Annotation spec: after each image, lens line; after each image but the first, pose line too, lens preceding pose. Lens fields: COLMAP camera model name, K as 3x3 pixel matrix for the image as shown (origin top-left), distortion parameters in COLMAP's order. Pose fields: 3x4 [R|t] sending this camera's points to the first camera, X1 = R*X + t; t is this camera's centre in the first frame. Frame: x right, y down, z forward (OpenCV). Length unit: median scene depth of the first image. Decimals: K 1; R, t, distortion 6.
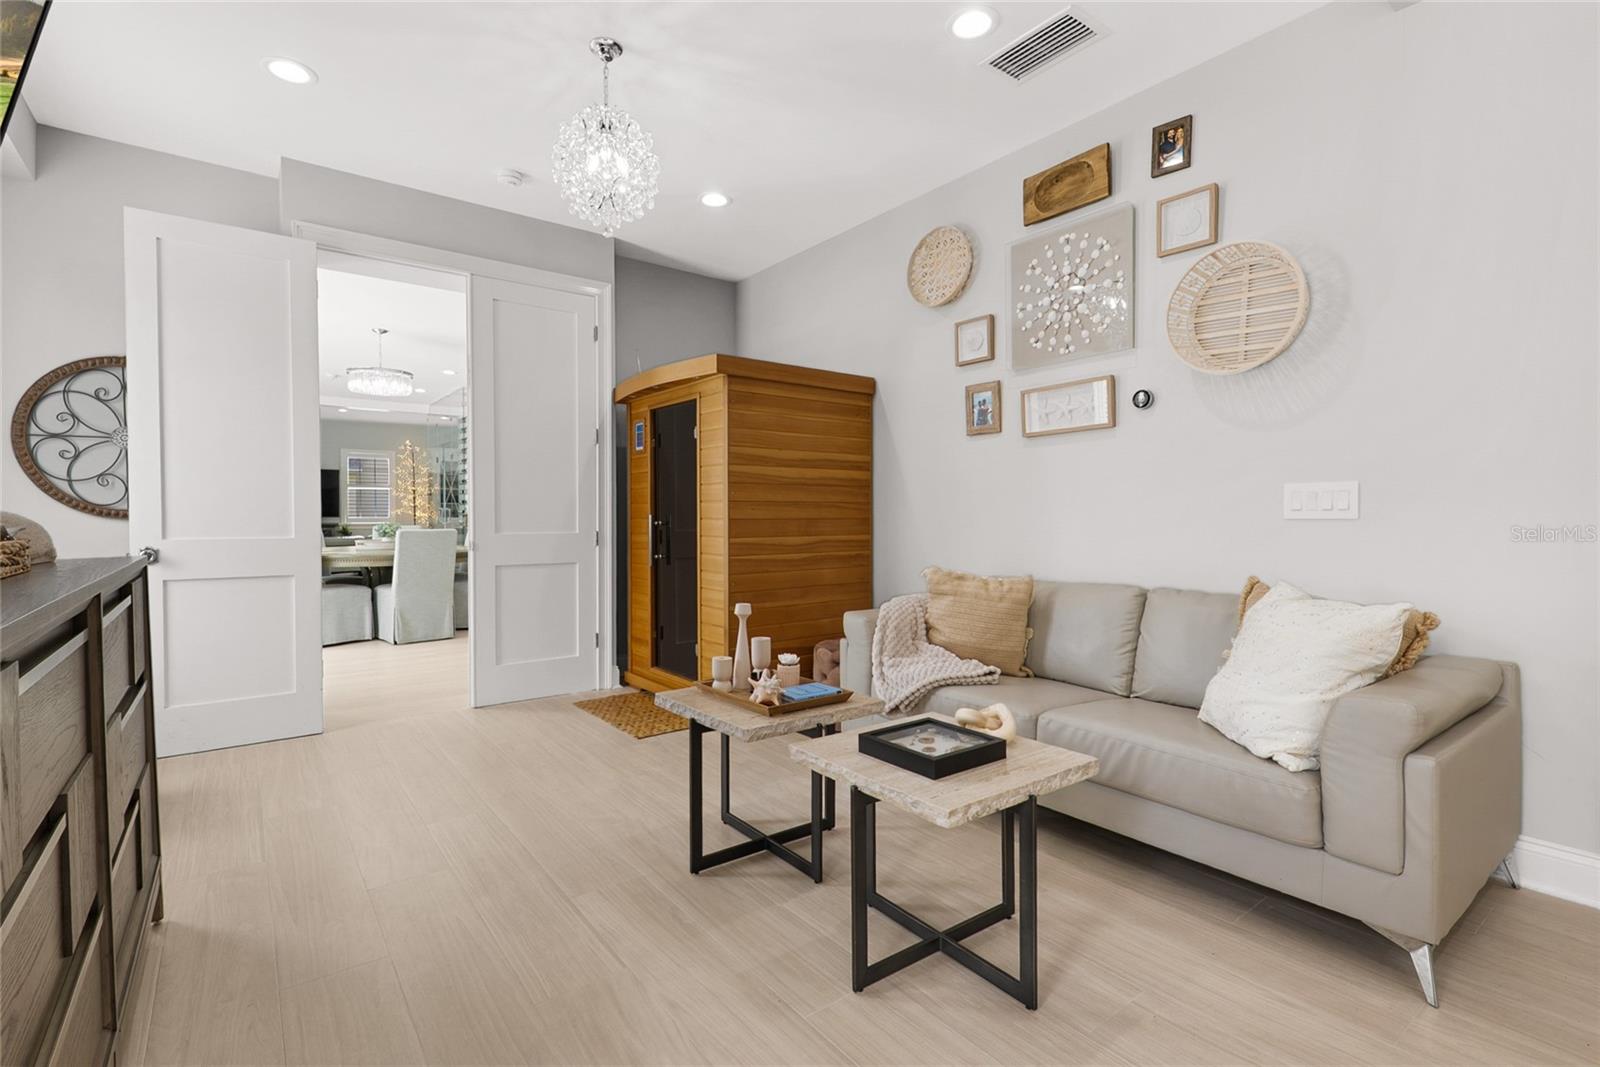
lens RADIAL K [[719.2, 0, 790.0], [0, 719.2, 525.3], [0, 0, 1]] dist [-0.001083, -0.000704]
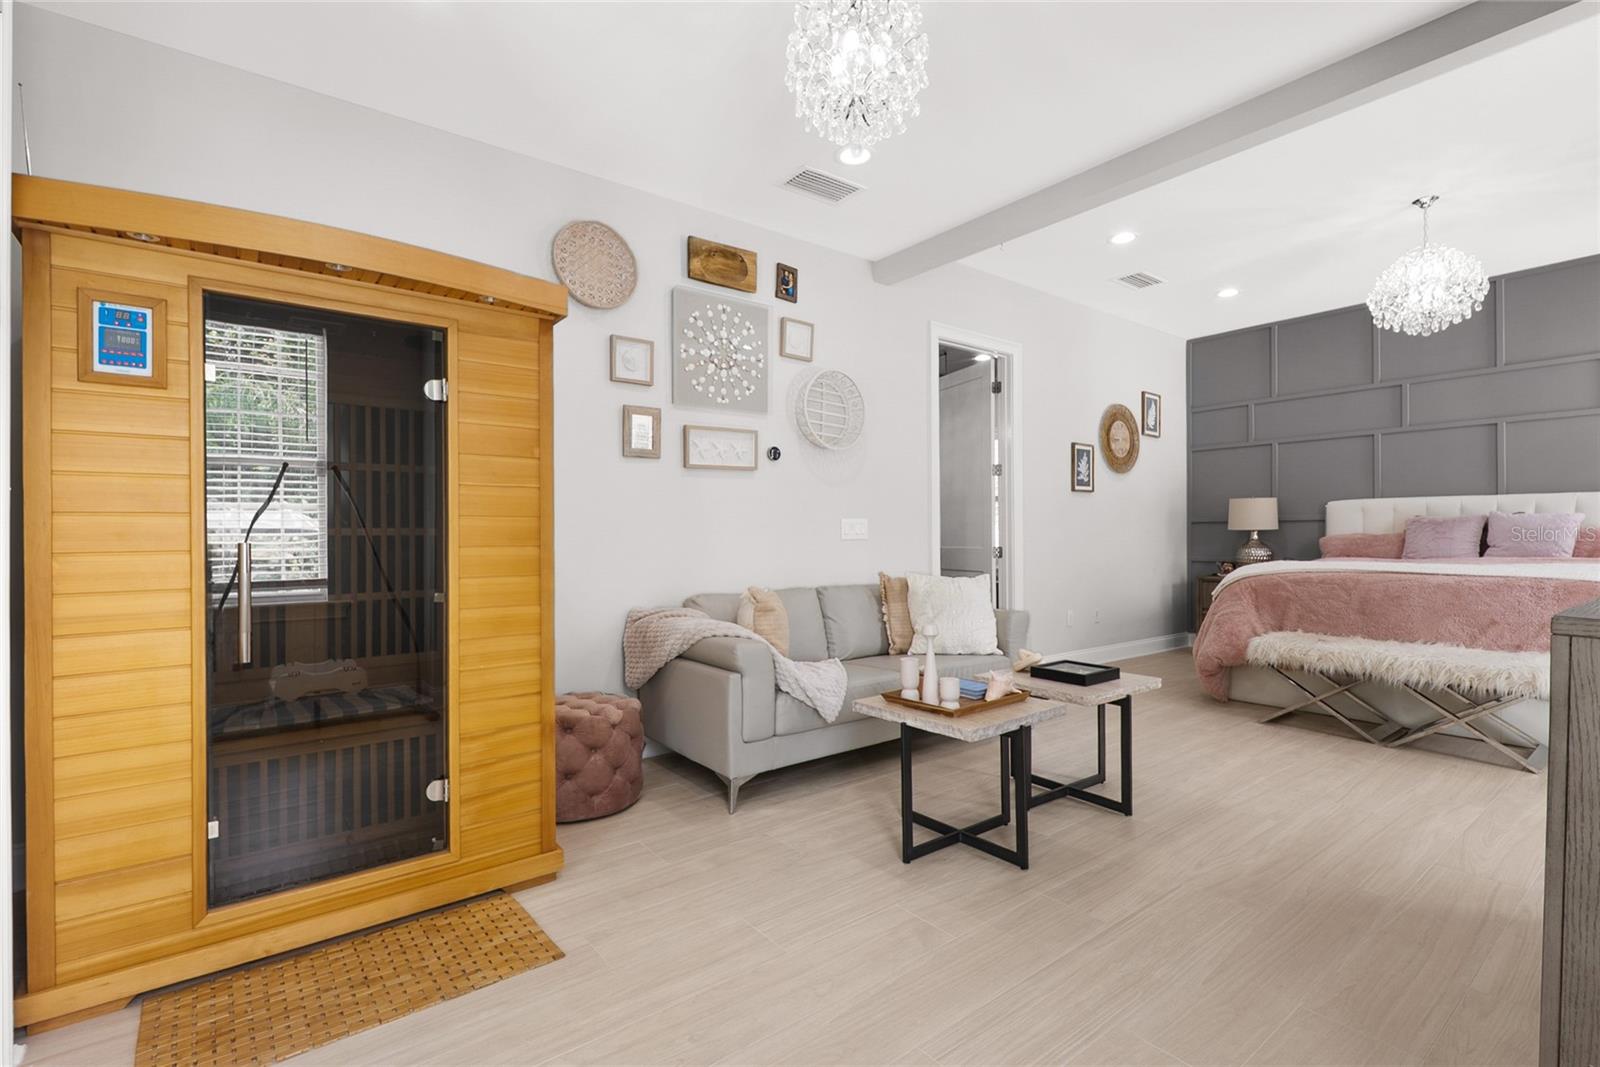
lens RADIAL K [[719.2, 0, 790.0], [0, 719.2, 525.3], [0, 0, 1]] dist [-0.001083, -0.000704]
pose [[0.009380, 0.006782, 0.999933, -0.815575], [0.013815, 0.999881, -0.006911, -0.025974], [-0.999861, 0.013879, 0.009286, 0.883350]]
